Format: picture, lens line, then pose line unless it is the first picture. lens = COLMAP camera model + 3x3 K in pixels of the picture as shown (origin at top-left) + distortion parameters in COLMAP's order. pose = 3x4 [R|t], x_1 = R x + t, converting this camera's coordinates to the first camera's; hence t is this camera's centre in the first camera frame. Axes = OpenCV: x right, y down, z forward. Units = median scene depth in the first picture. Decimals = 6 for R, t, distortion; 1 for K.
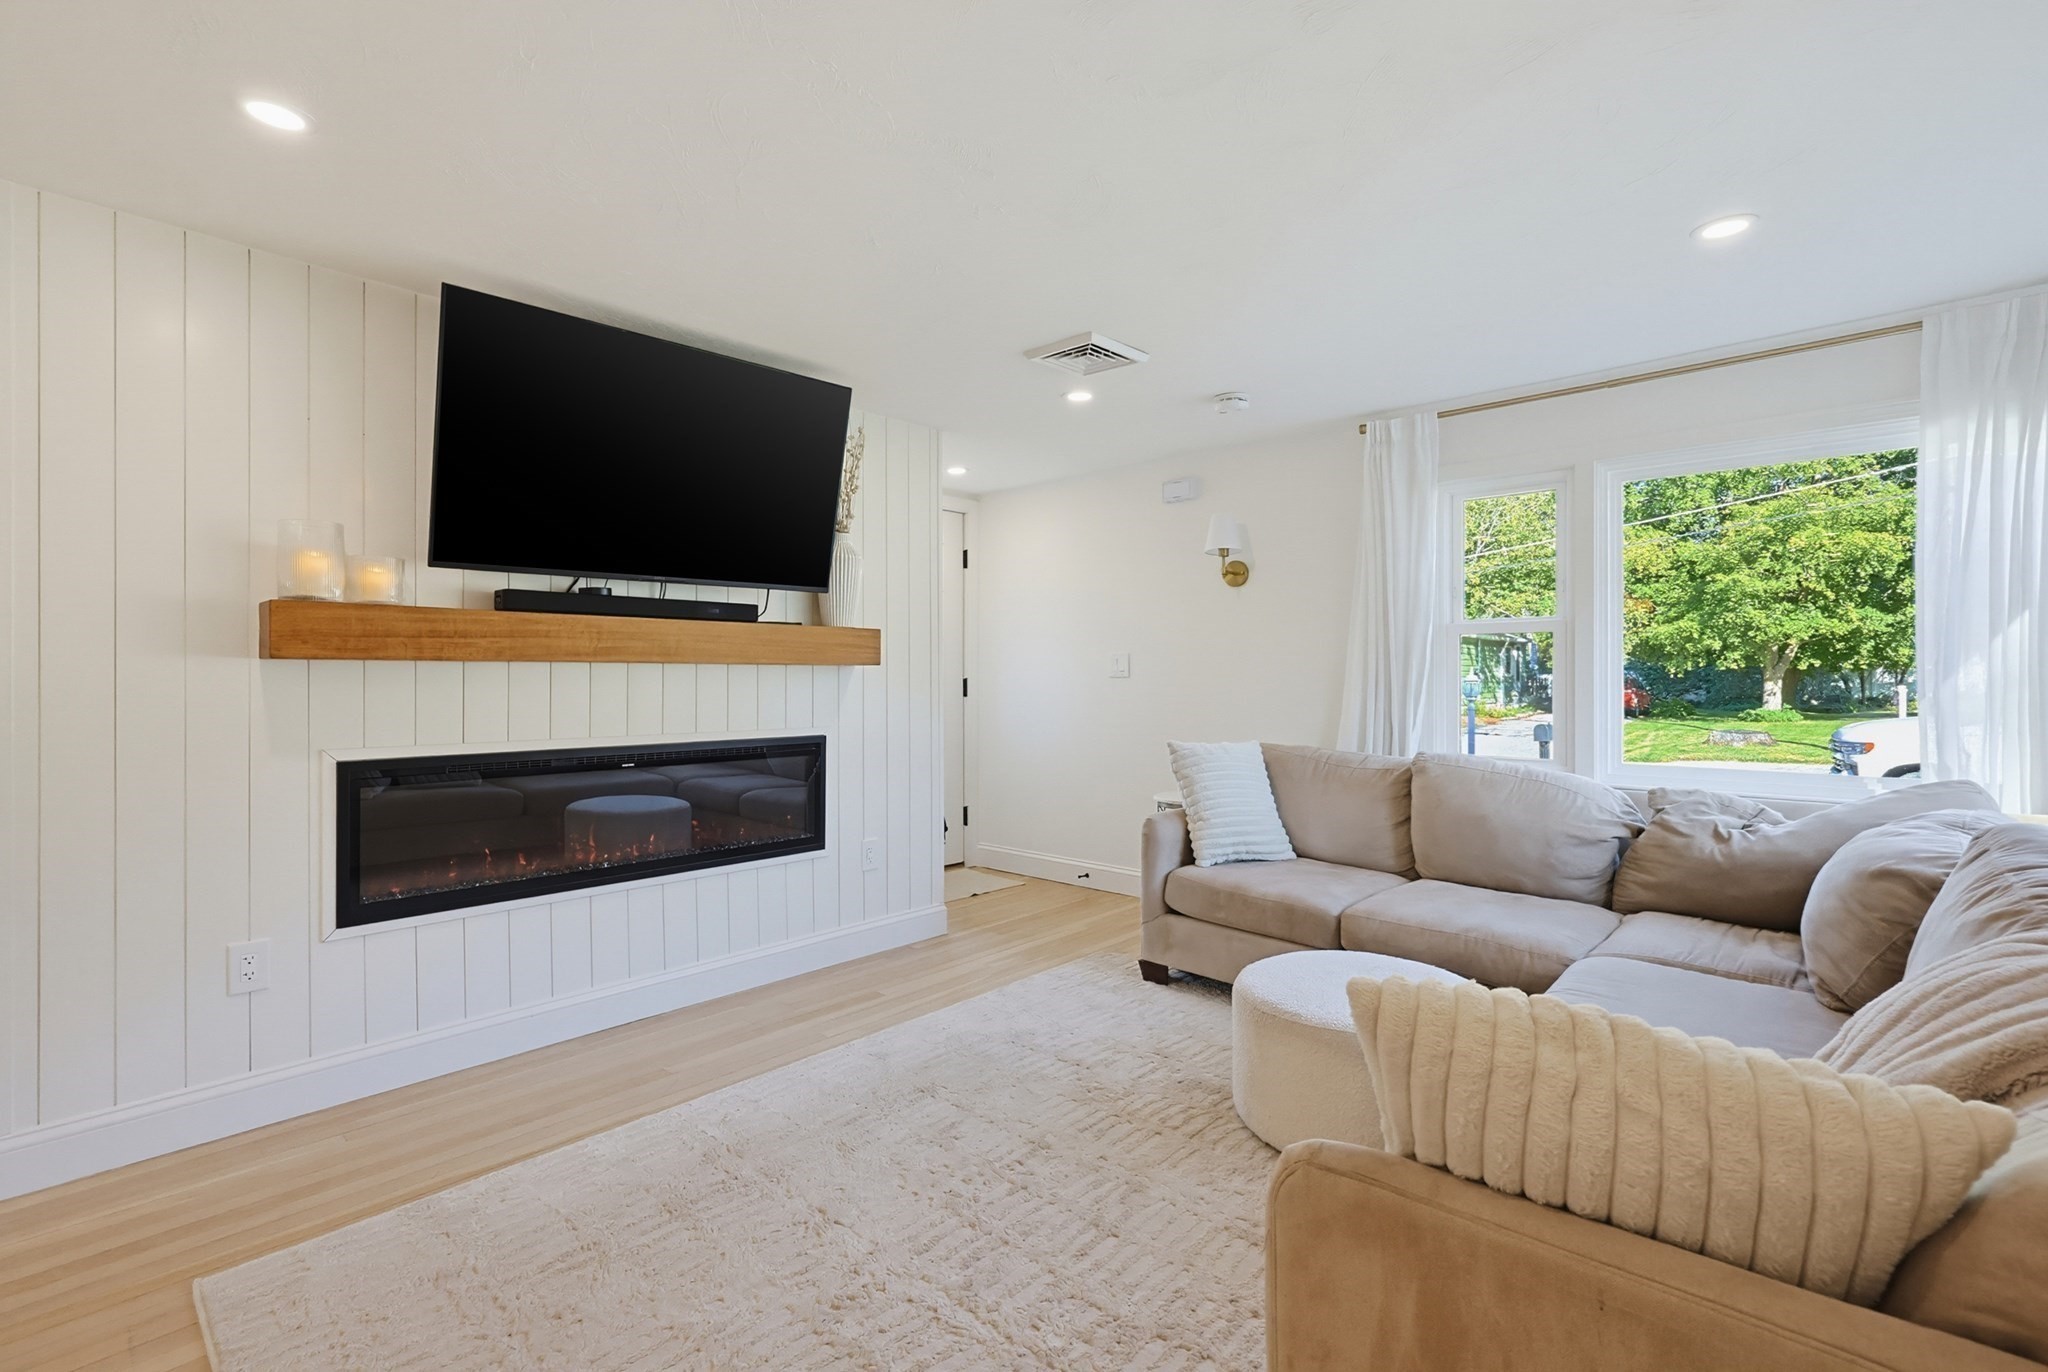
lens RADIAL K [[936.0, 0, 1031.6], [0, 936.0, 685.6], [0, 0, 1]] dist [-0.000887, 0.000302]
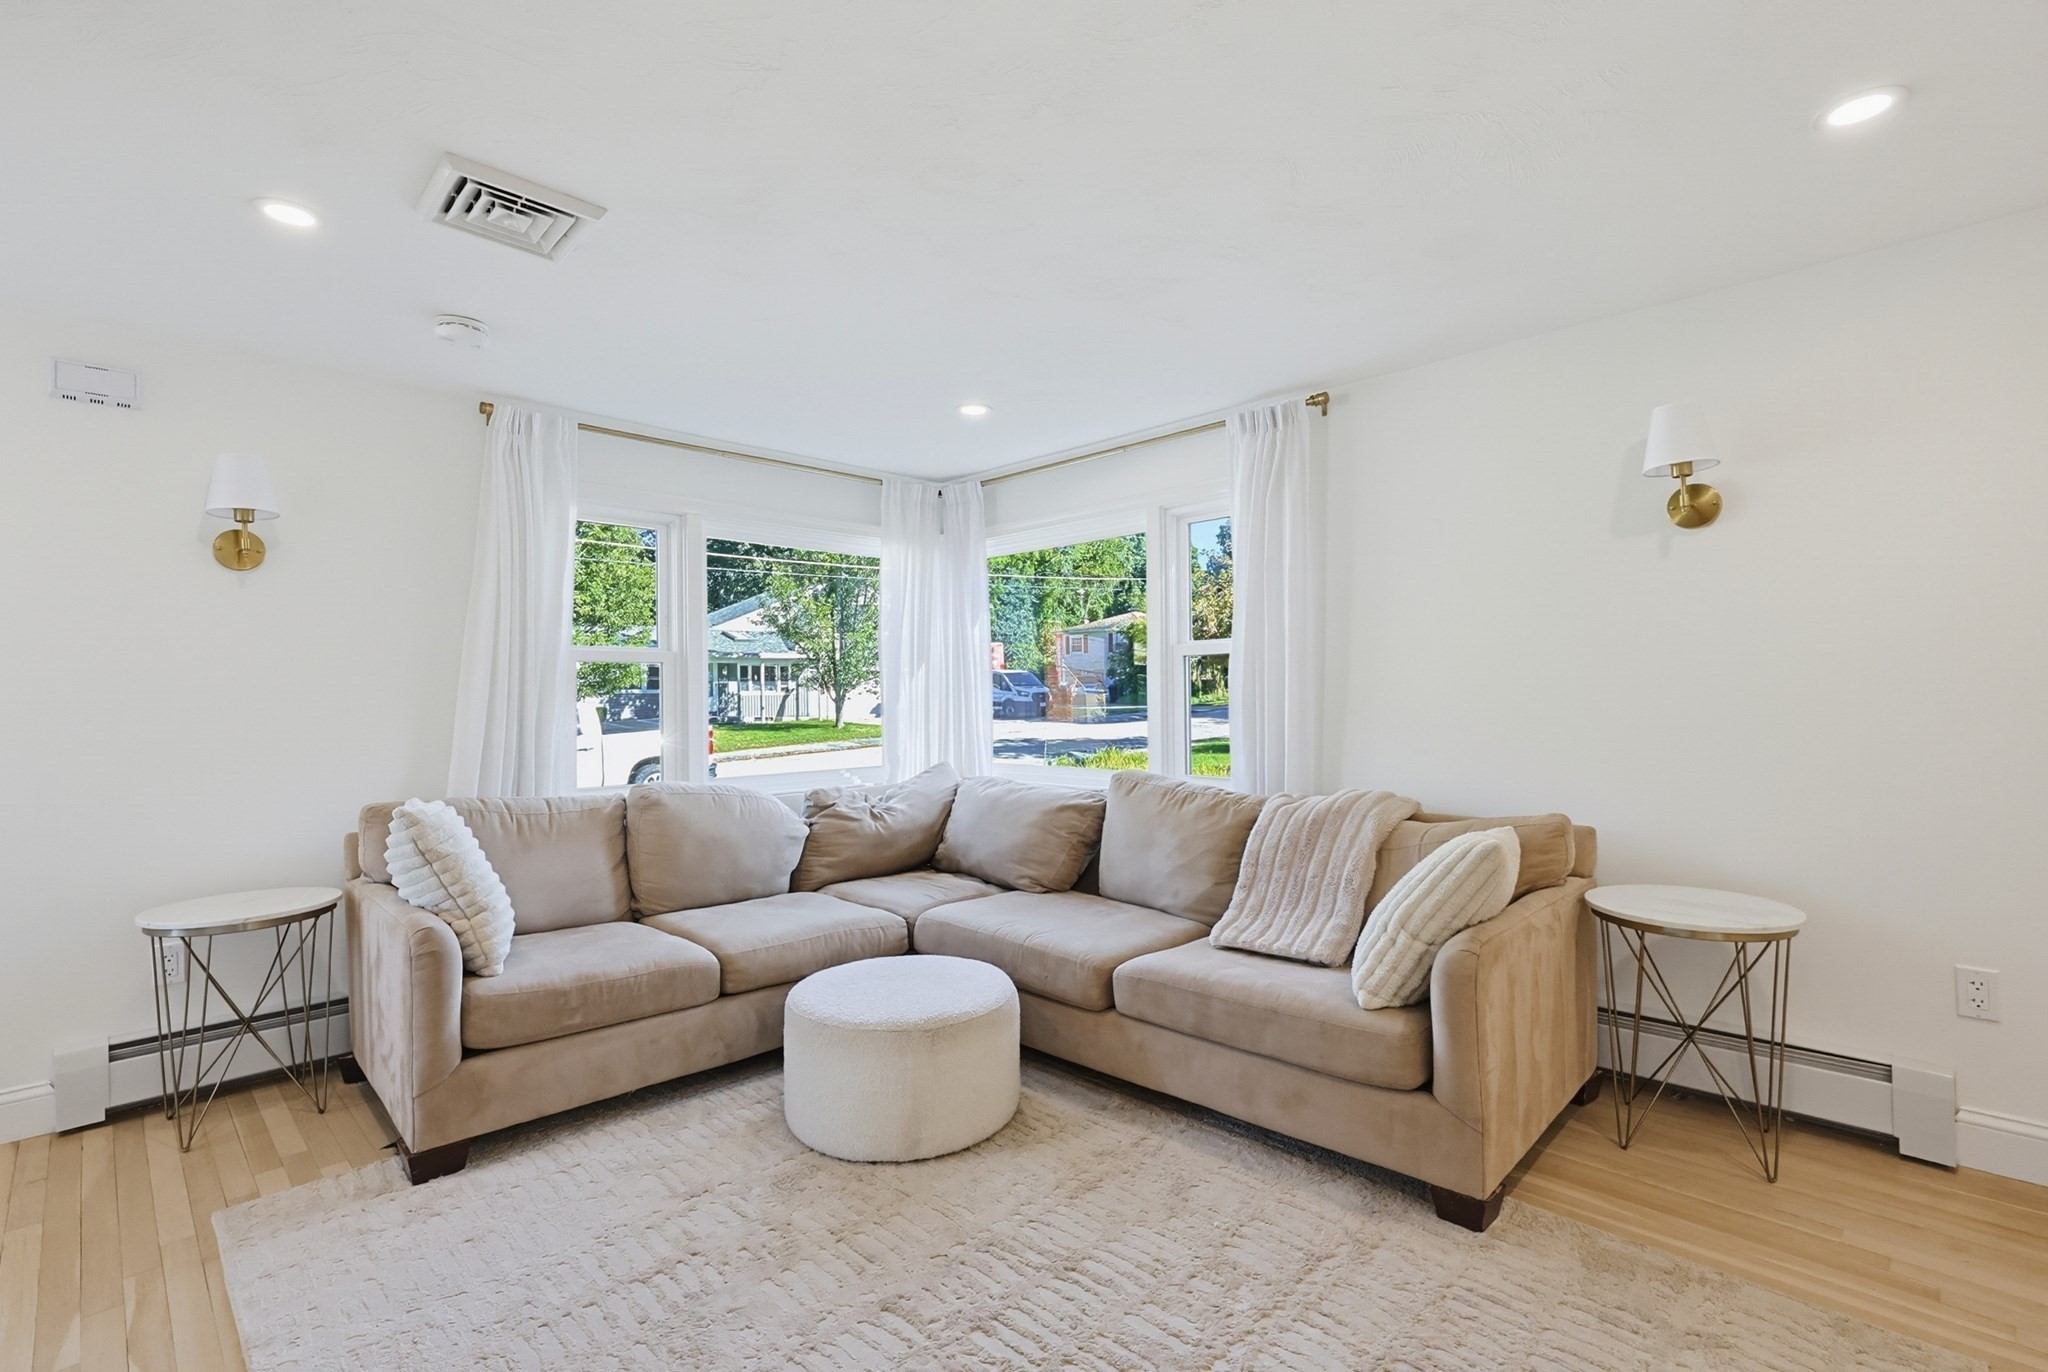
lens RADIAL K [[936.0, 0, 1031.6], [0, 936.0, 685.6], [0, 0, 1]] dist [-0.000887, 0.000302]
pose [[0.037657, 0.013790, 0.999196, -0.468299], [0.021465, 0.999663, -0.014605, -0.006369], [-0.999060, 0.021998, 0.037348, 0.508719]]
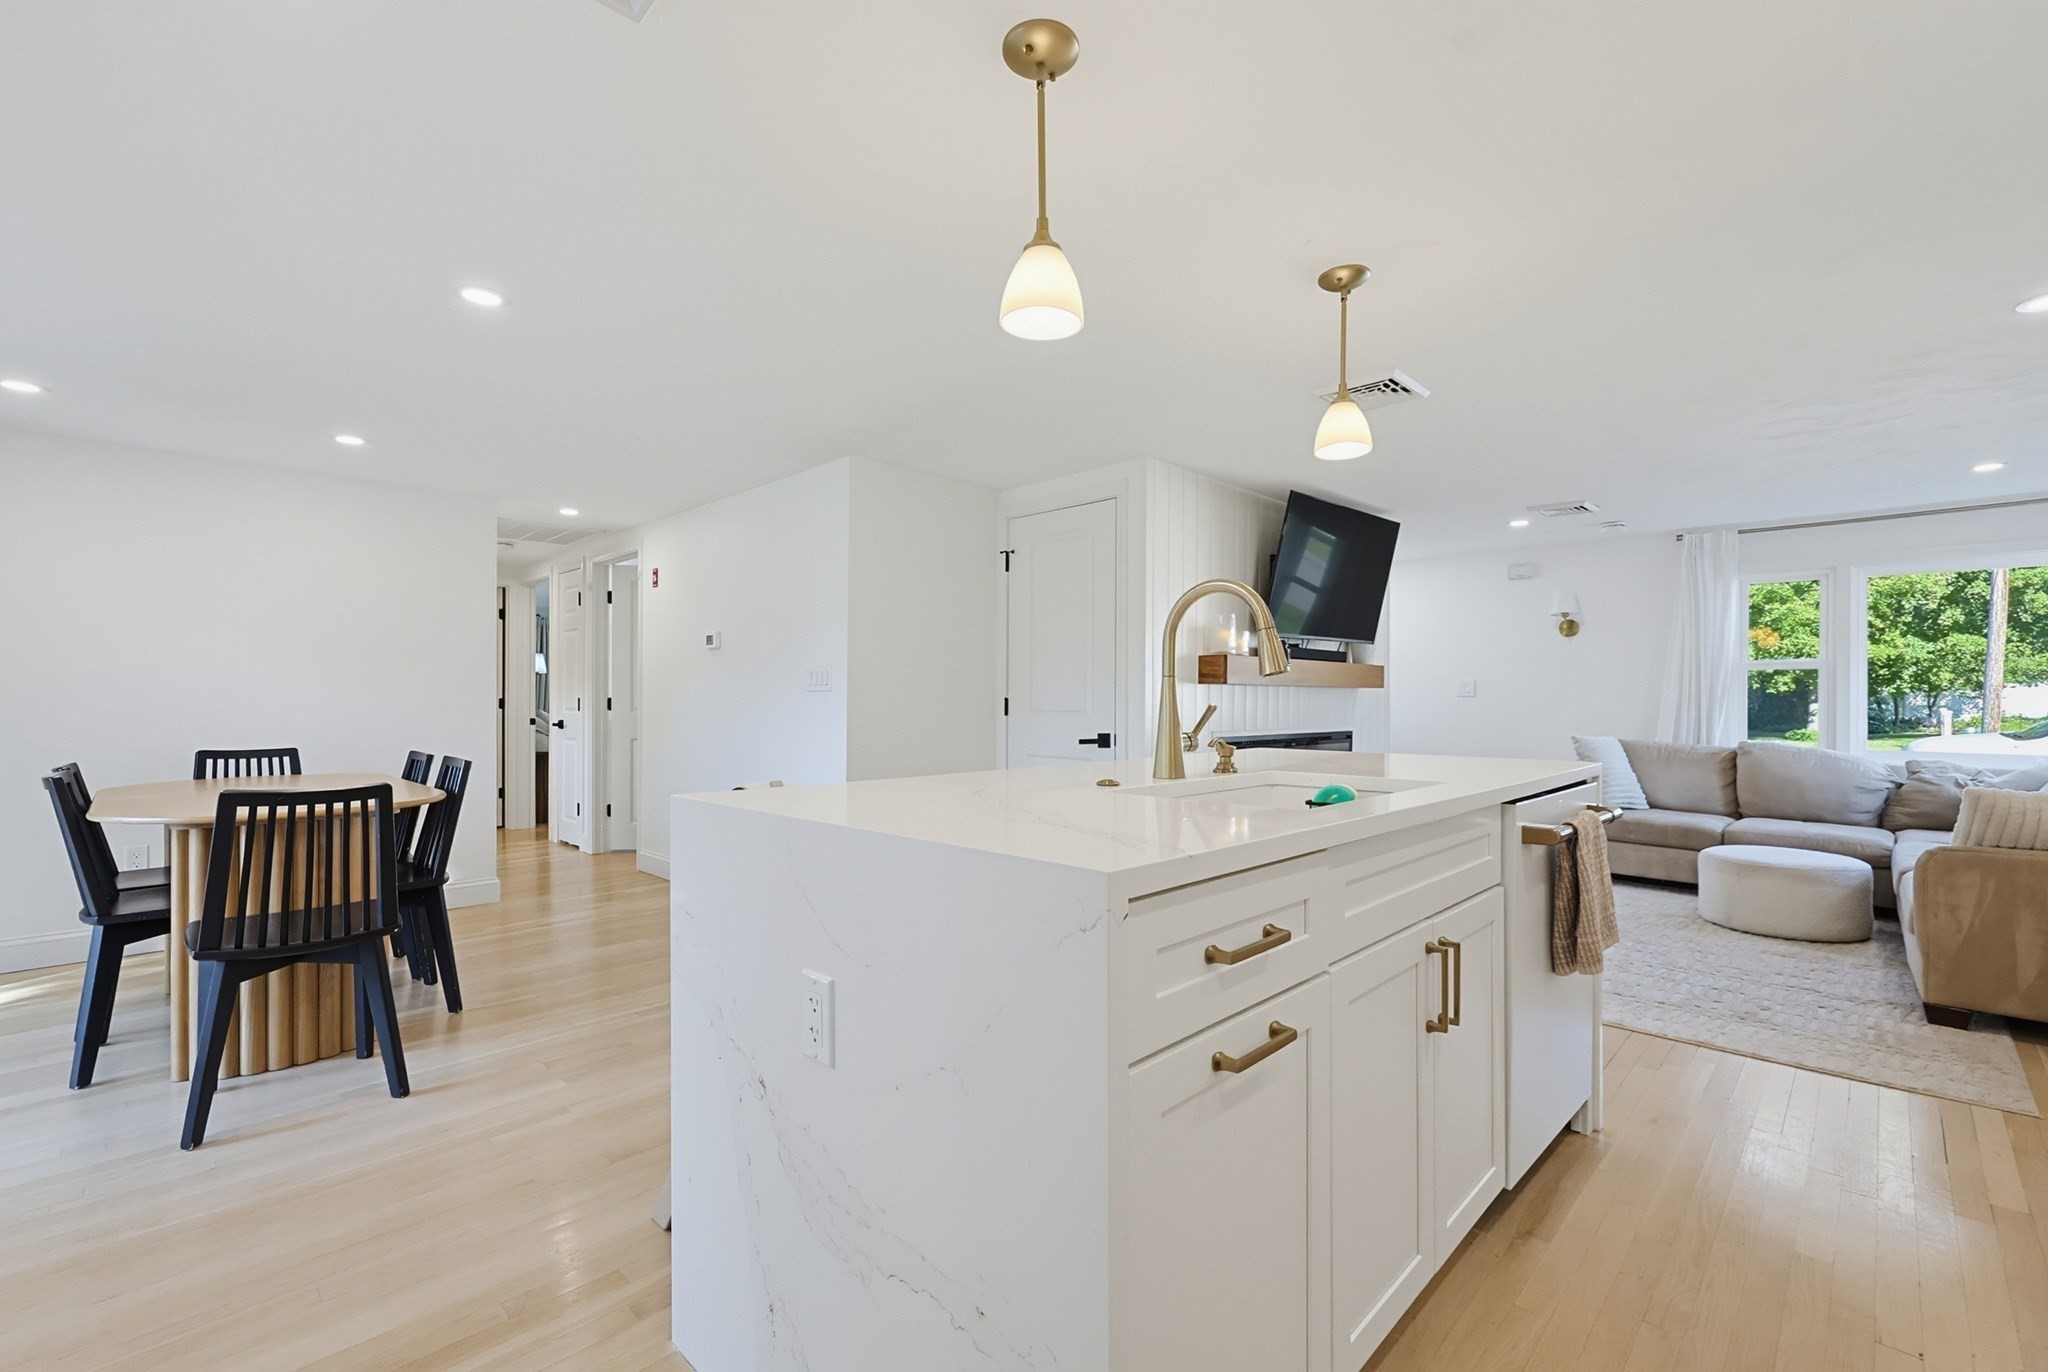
lens RADIAL K [[897.9, 0, 1022.0], [0, 897.9, 712.5], [0, 0, 1]] dist [-0.002397, -0.000587]
pose [[0.999362, 0.004803, -0.035396, -0.717000], [-0.004509, 0.999955, 0.008378, 0.010473], [0.035435, -0.008213, 0.999338, -0.560061]]
